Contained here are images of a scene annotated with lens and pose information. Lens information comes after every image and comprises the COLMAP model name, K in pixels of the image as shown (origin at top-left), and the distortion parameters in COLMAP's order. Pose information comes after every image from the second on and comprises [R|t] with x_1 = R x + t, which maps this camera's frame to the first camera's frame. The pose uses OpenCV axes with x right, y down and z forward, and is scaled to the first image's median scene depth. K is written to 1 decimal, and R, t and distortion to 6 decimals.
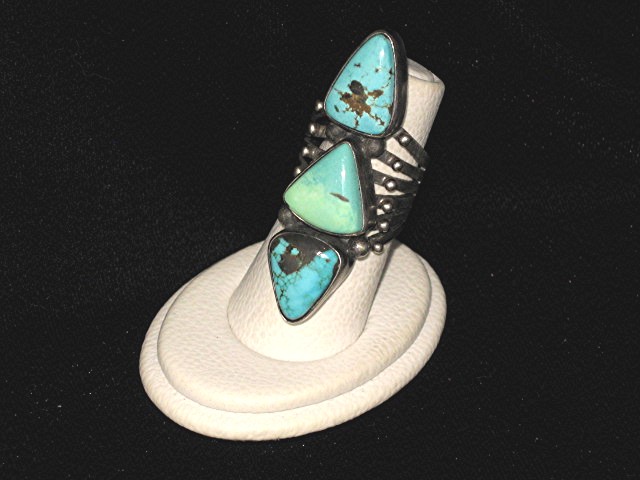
lens RADIAL K [[2218.8, 0, 320.1], [0, 2218.8, 239.9], [0, 0, 1]] dist [-0.178285, 0.000000]
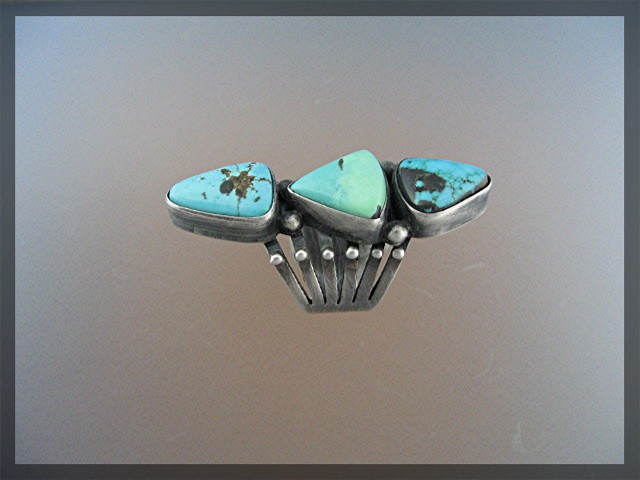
lens RADIAL K [[638.5, 0, 316.6], [0, 638.5, 240.0], [0, 0, 1]] dist [-0.094753, 0.000000]
pose [[-0.363680, -0.465367, 0.806951, -0.224570], [0.890717, -0.427316, 0.155000, -0.085432], [0.272691, 0.775136, 0.569916, 0.865490]]
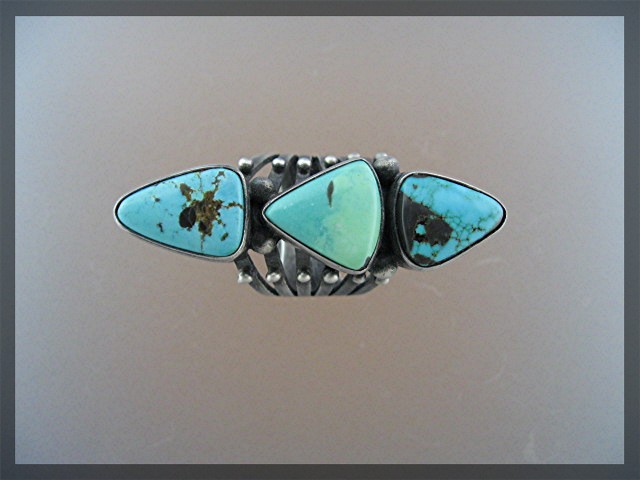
lens RADIAL K [[638.5, 0, 325.1], [0, 638.5, 241.6], [0, 0, 1]] dist [-0.094753, 0.000000]
pose [[-0.330188, -0.875329, 0.353234, -0.083678], [0.927070, -0.371116, -0.053056, -0.015549], [0.177533, 0.309954, 0.934029, 0.797404]]
